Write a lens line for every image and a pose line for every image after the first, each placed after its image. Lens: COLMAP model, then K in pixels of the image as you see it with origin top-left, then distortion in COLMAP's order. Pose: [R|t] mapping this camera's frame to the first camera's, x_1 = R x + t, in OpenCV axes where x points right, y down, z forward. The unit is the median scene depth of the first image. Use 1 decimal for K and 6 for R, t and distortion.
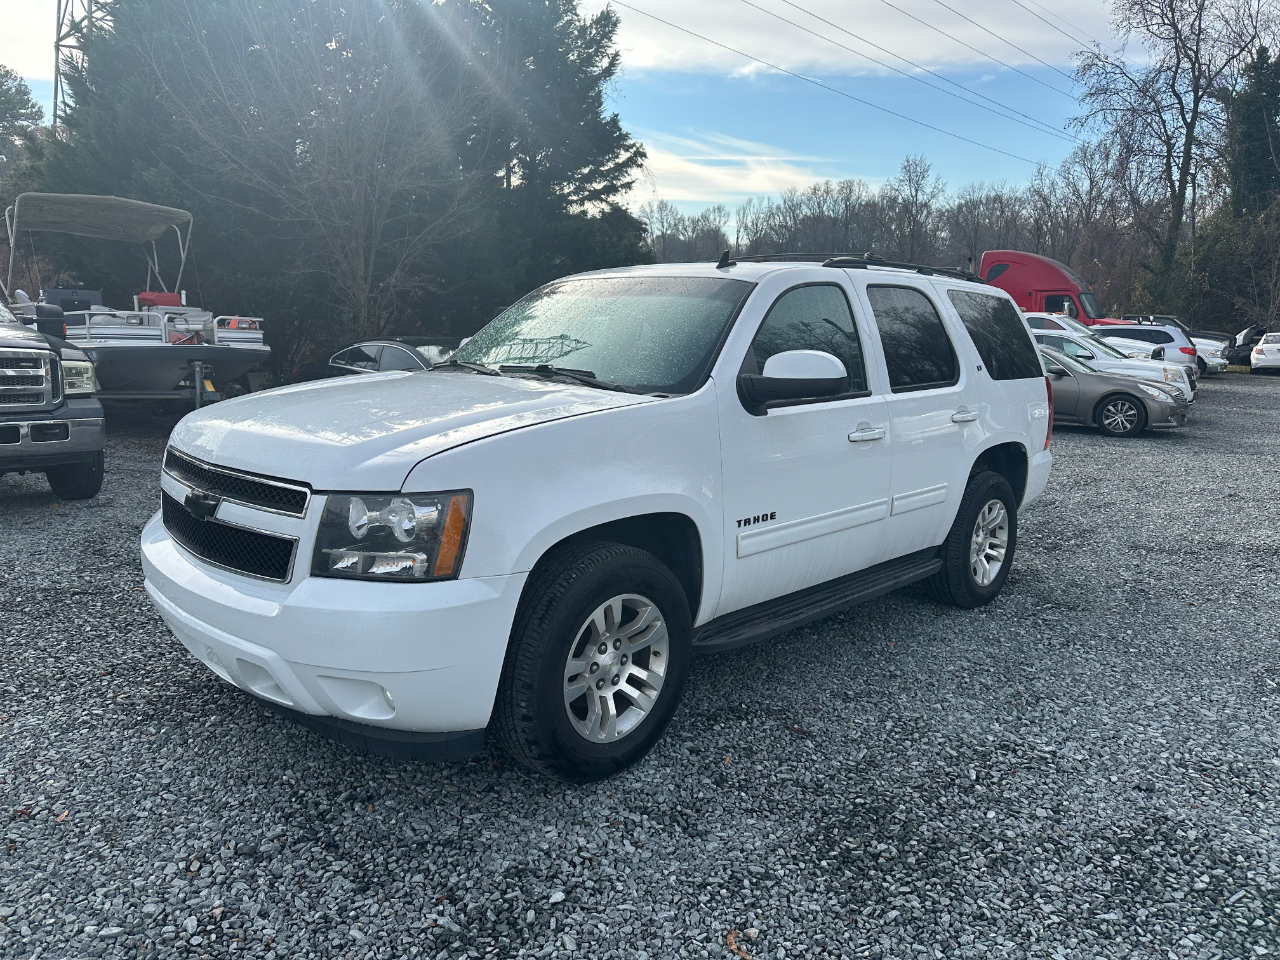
lens RADIAL K [[878.6, 0, 640.0], [0, 878.6, 480.0], [0, 0, 1]] dist [0.021441, -0.024516]
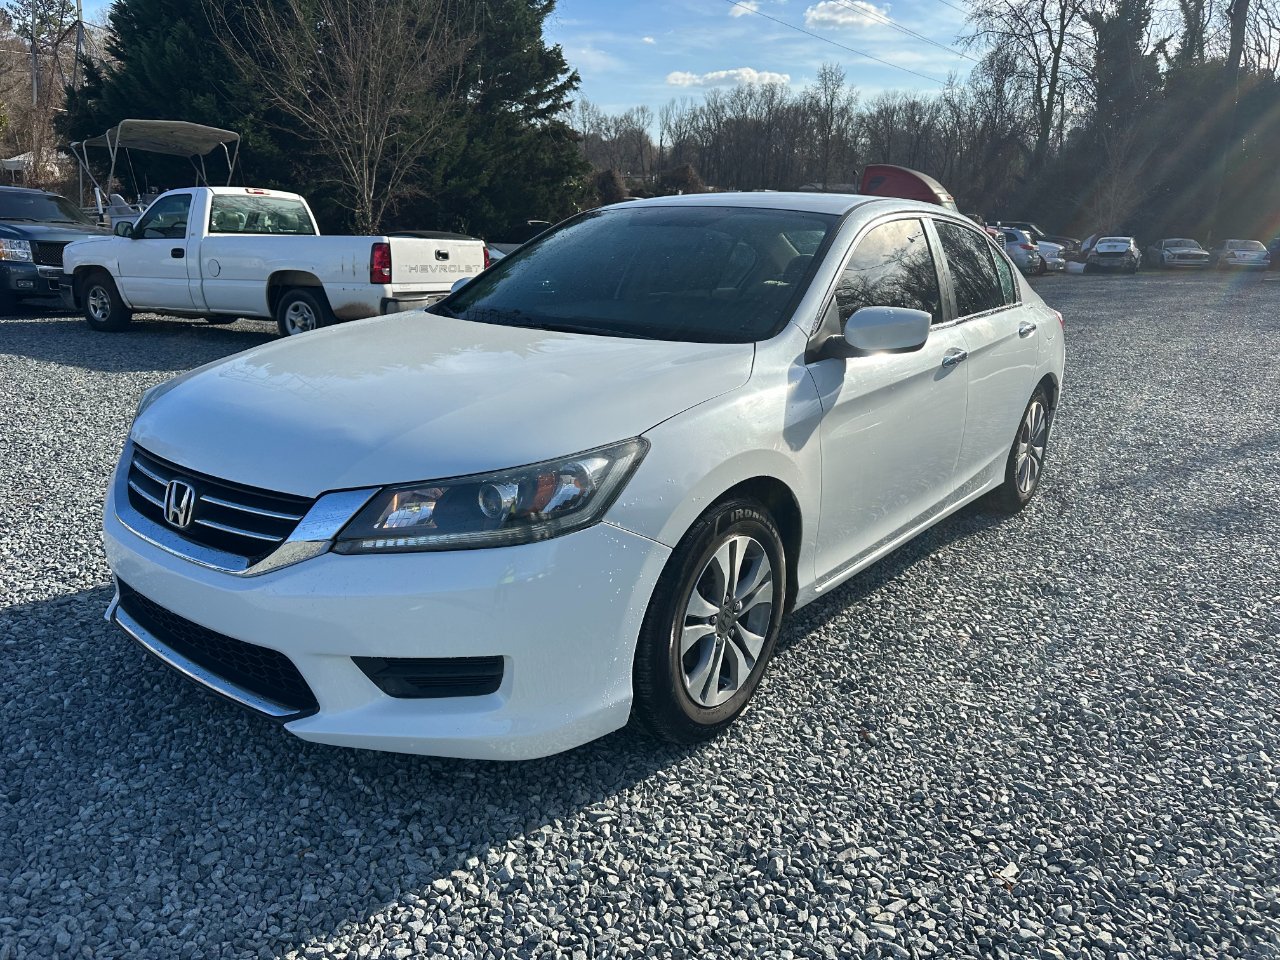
lens RADIAL K [[878.6, 0, 640.0], [0, 878.6, 480.0], [0, 0, 1]] dist [0.021441, -0.024516]
pose [[0.996384, -0.017233, 0.083196, -0.018411], [0.008730, 0.994797, 0.101503, 0.038564], [-0.084513, -0.100410, 0.991350, -0.188046]]
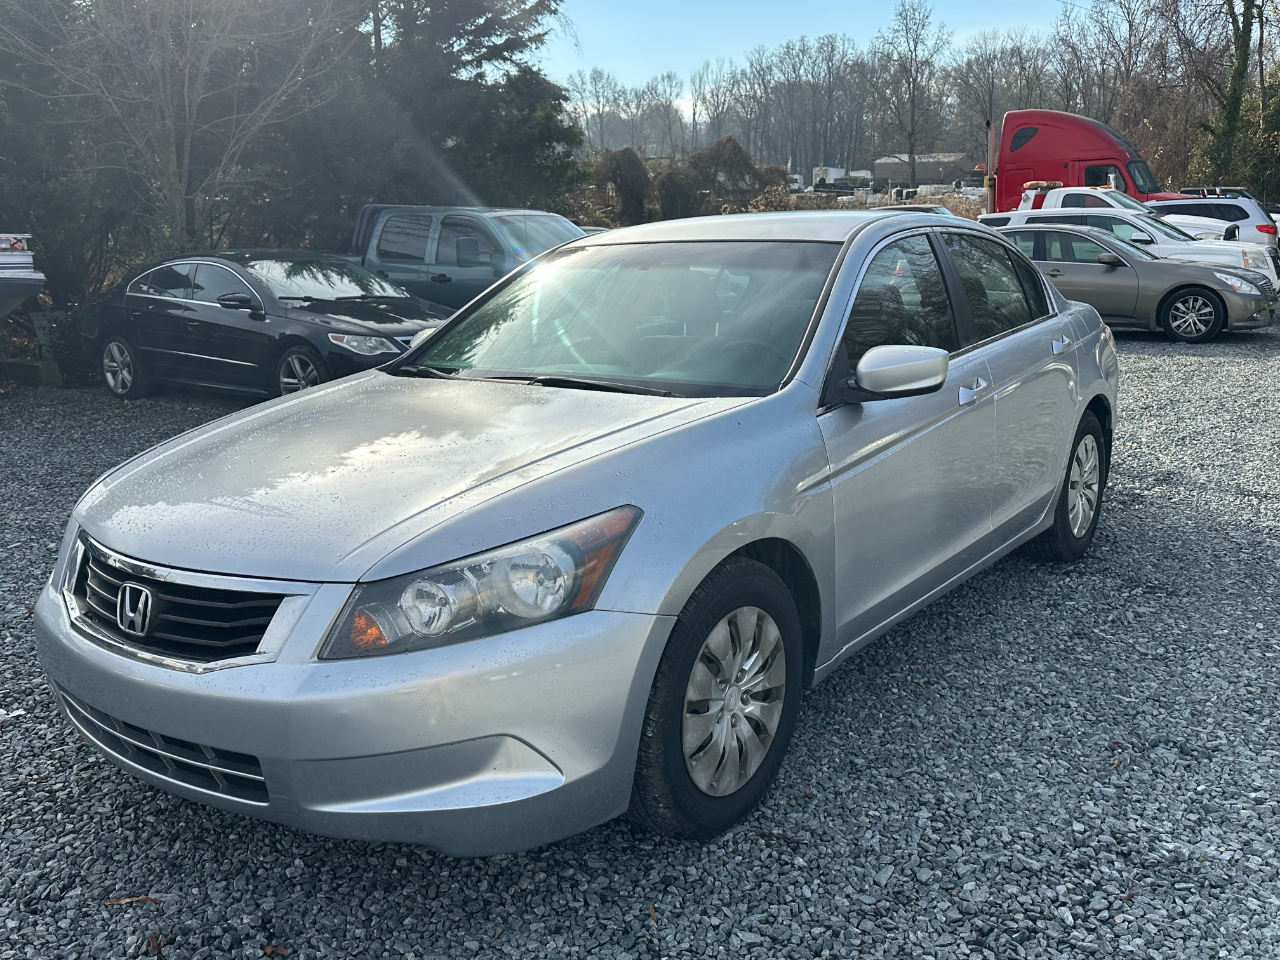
lens RADIAL K [[1102.3, 0, 640.0], [0, 1102.3, 480.0], [0, 0, 1]] dist [-0.003249, 0.007998]
pose [[0.997544, -0.053660, 0.045027, 0.007647], [0.051384, 0.997413, 0.050269, -0.001339], [-0.047608, -0.047832, 0.997720, 0.030875]]
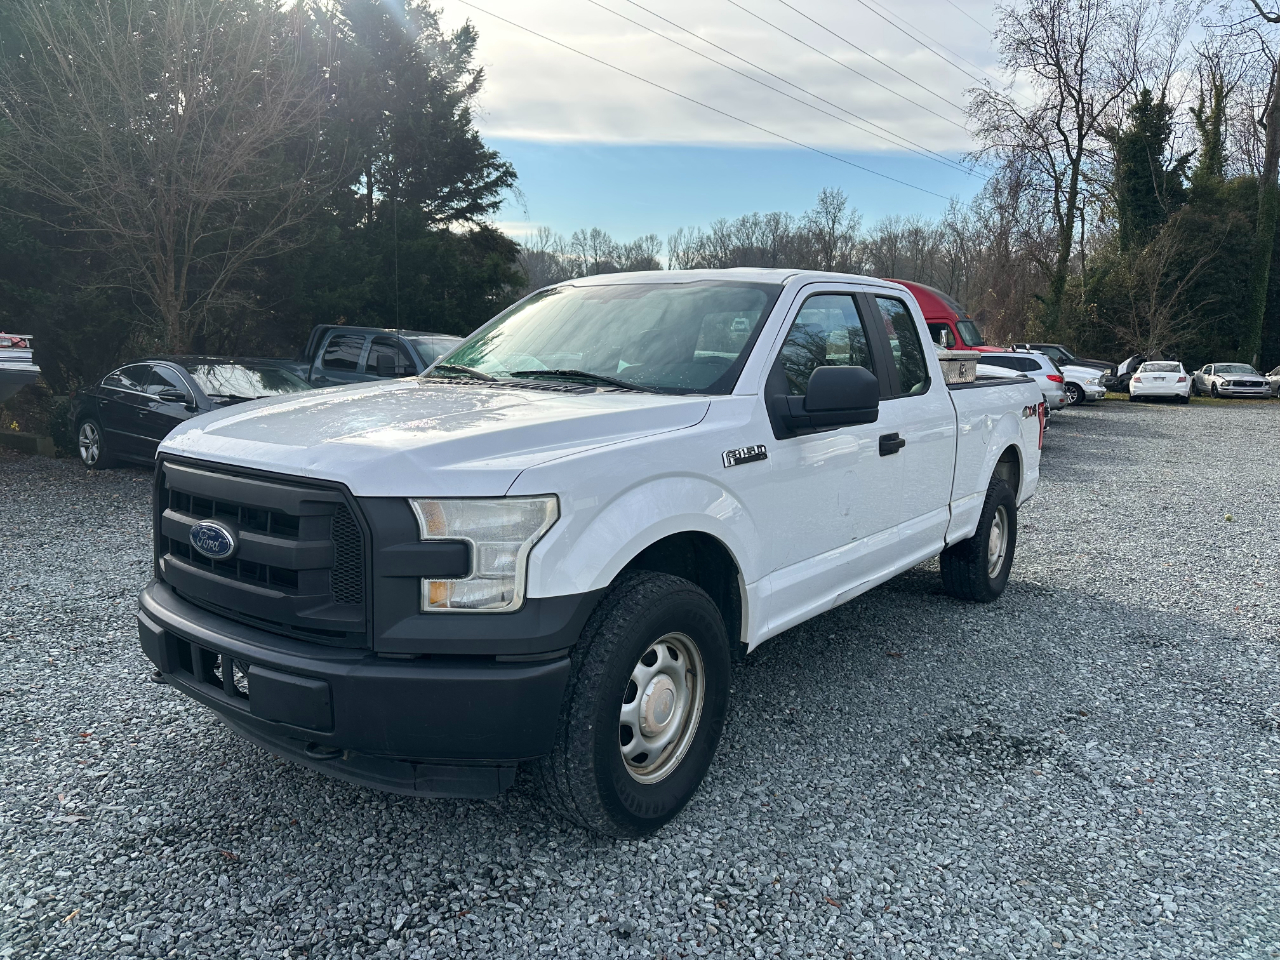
lens RADIAL K [[878.6, 0, 640.0], [0, 878.6, 480.0], [0, 0, 1]] dist [0.021441, -0.024516]
pose [[0.997491, -0.003508, 0.070703, 0.058414], [0.005646, 0.999532, -0.030052, -0.001819], [-0.070565, 0.030376, 0.997045, 0.025092]]
